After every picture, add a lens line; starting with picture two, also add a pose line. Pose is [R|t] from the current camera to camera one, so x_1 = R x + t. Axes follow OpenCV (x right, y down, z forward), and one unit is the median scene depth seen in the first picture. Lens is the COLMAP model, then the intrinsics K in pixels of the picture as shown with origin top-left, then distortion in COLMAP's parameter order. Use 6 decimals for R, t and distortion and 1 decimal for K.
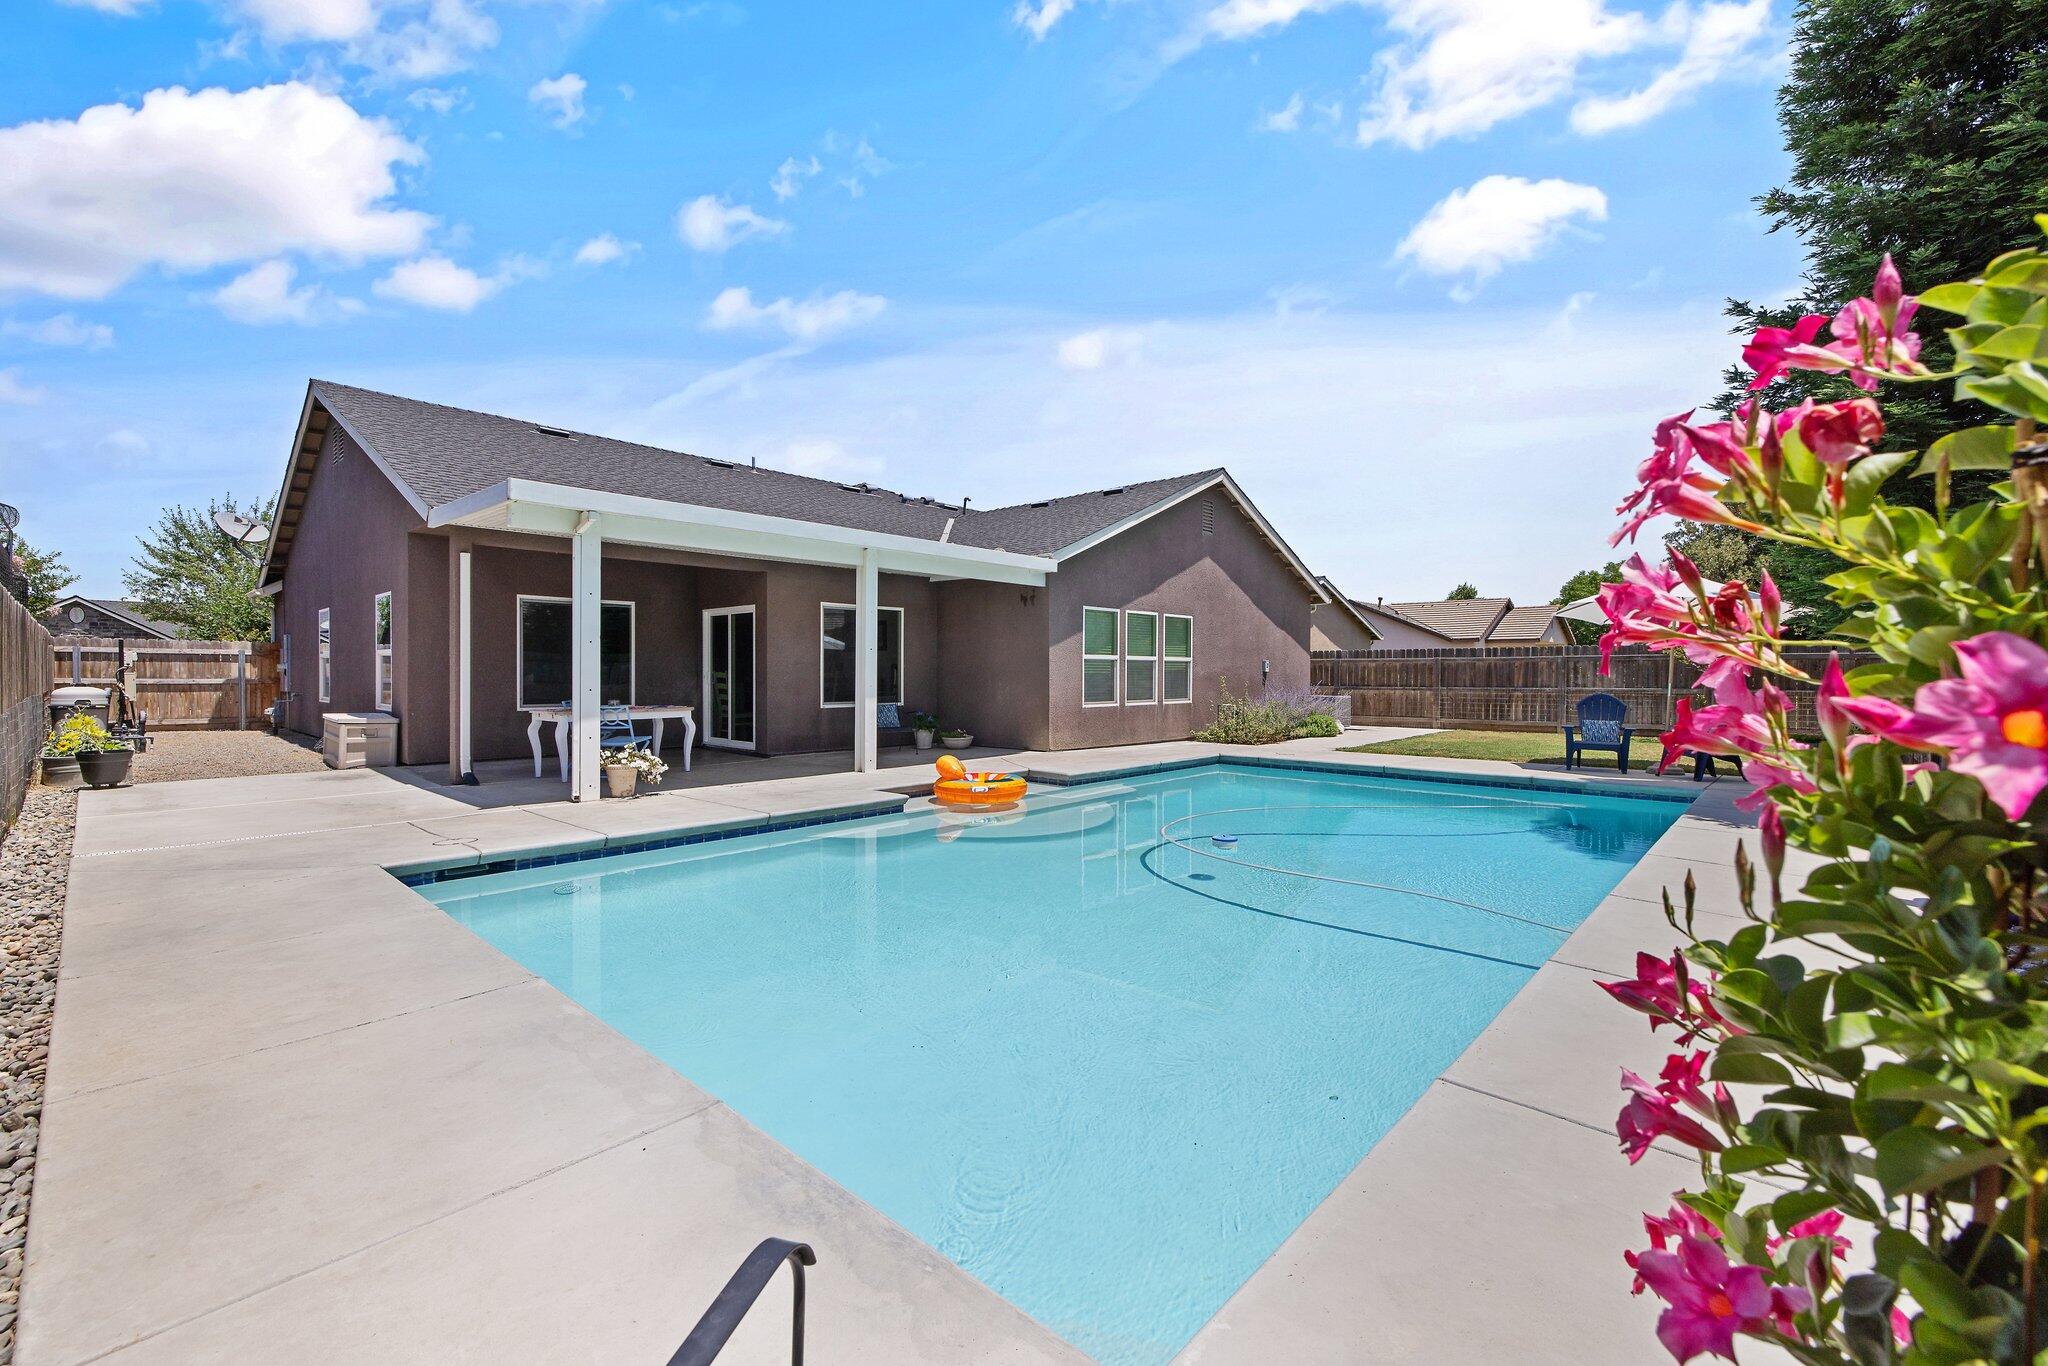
lens RADIAL K [[845.8, 0, 1024.0], [0, 845.8, 683.0], [0, 0, 1]] dist [-0.000129, -0.004820]
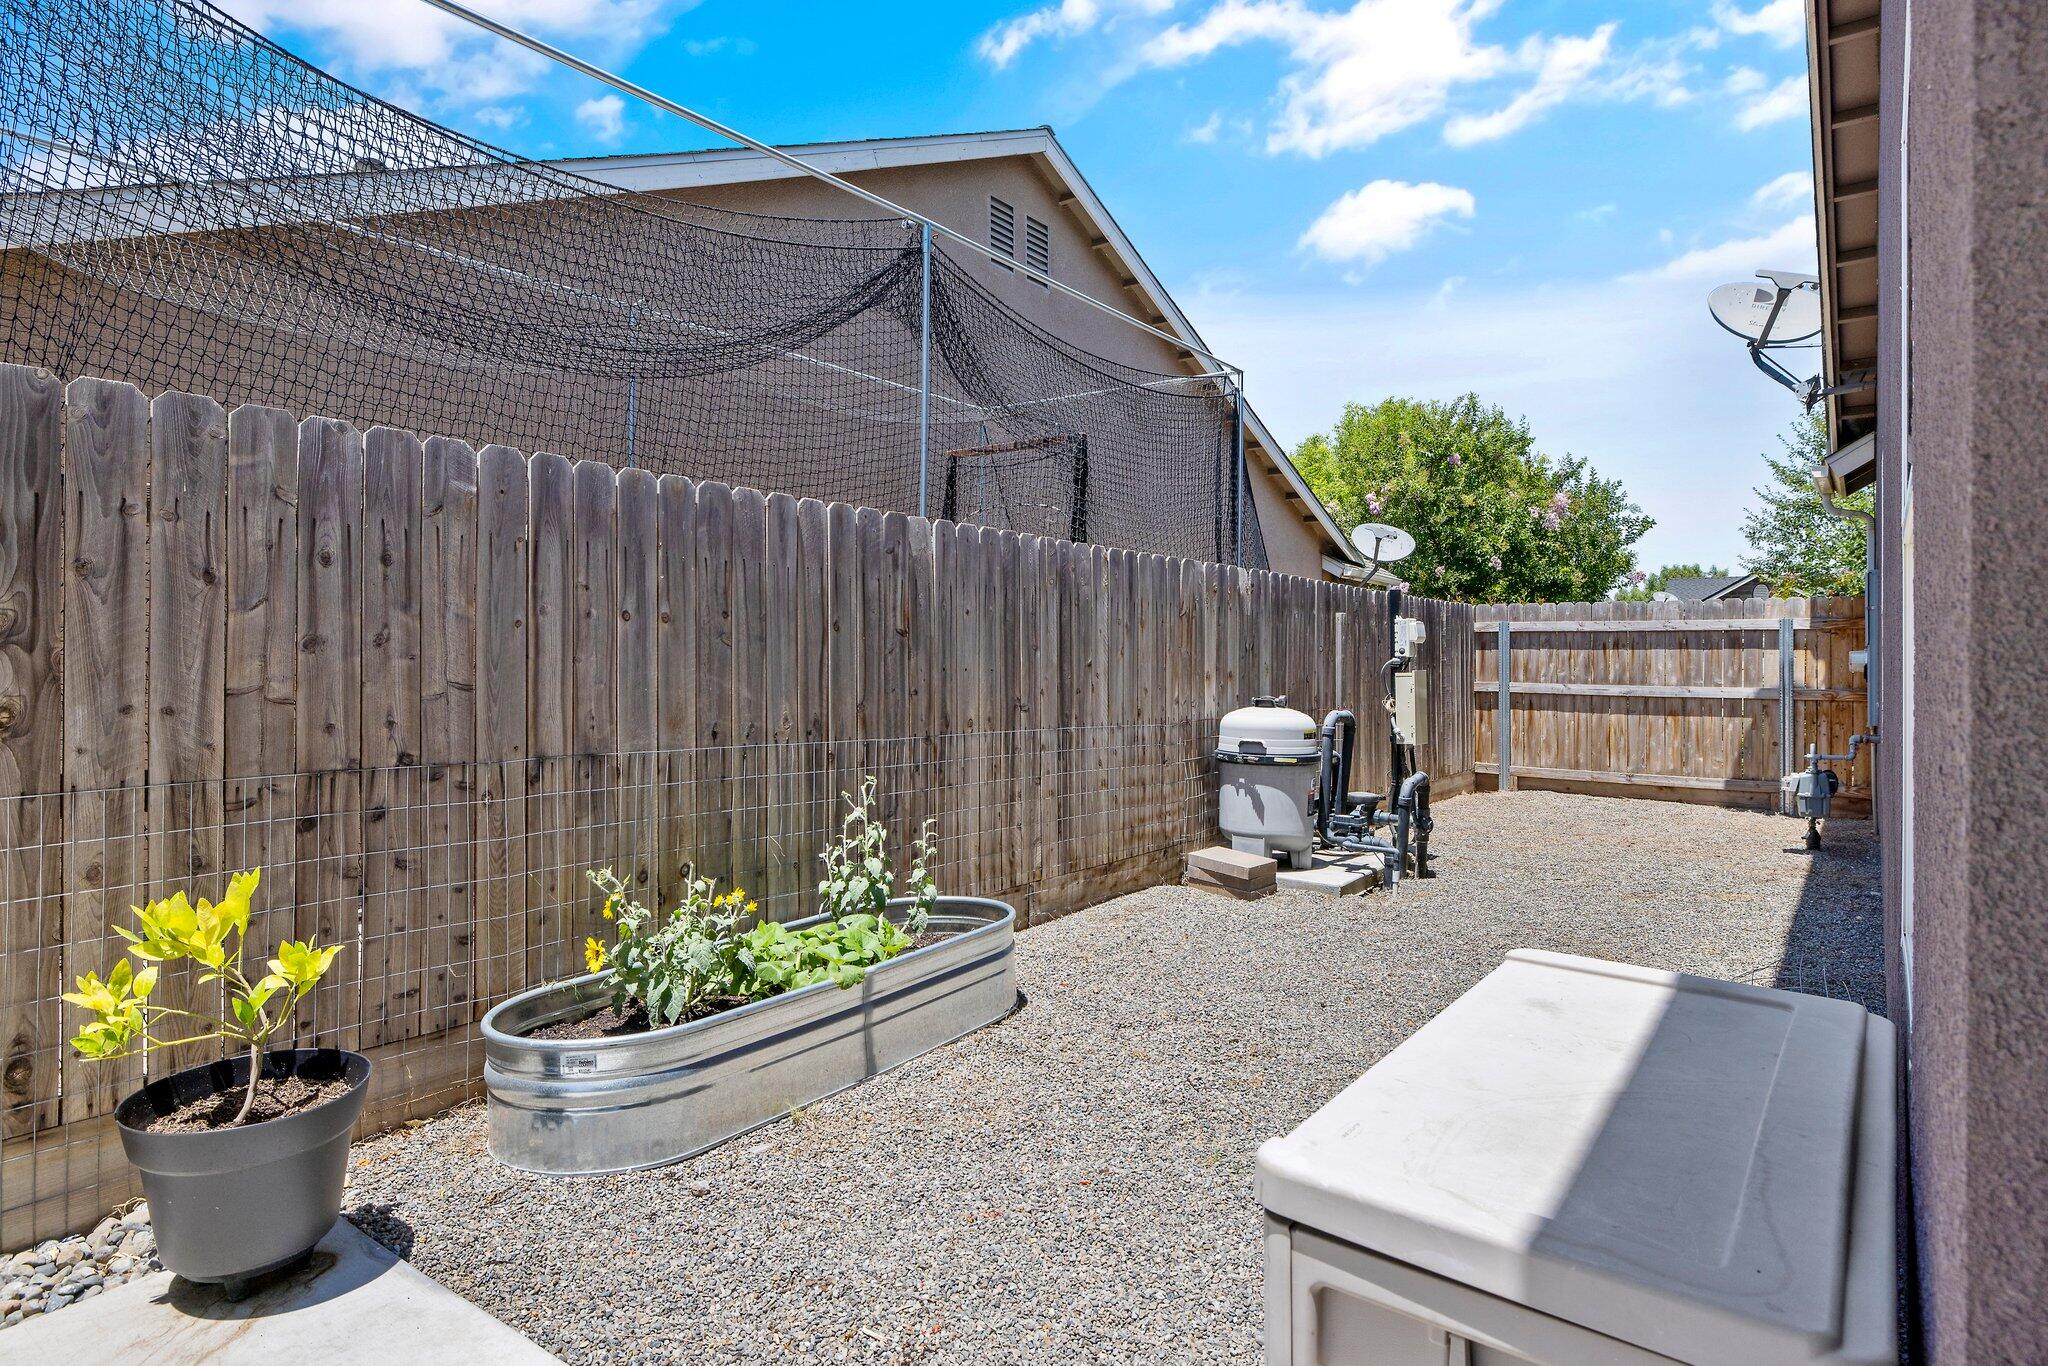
lens RADIAL K [[1135.6, 0, 1021.9], [0, 1135.6, 659.4], [0, 0, 1]] dist [-0.000105, -0.000073]
pose [[0.091682, -0.006390, -0.995768, -0.522280], [-0.016848, 0.999826, -0.007967, -0.010516], [0.995646, 0.017507, 0.091559, 0.735595]]
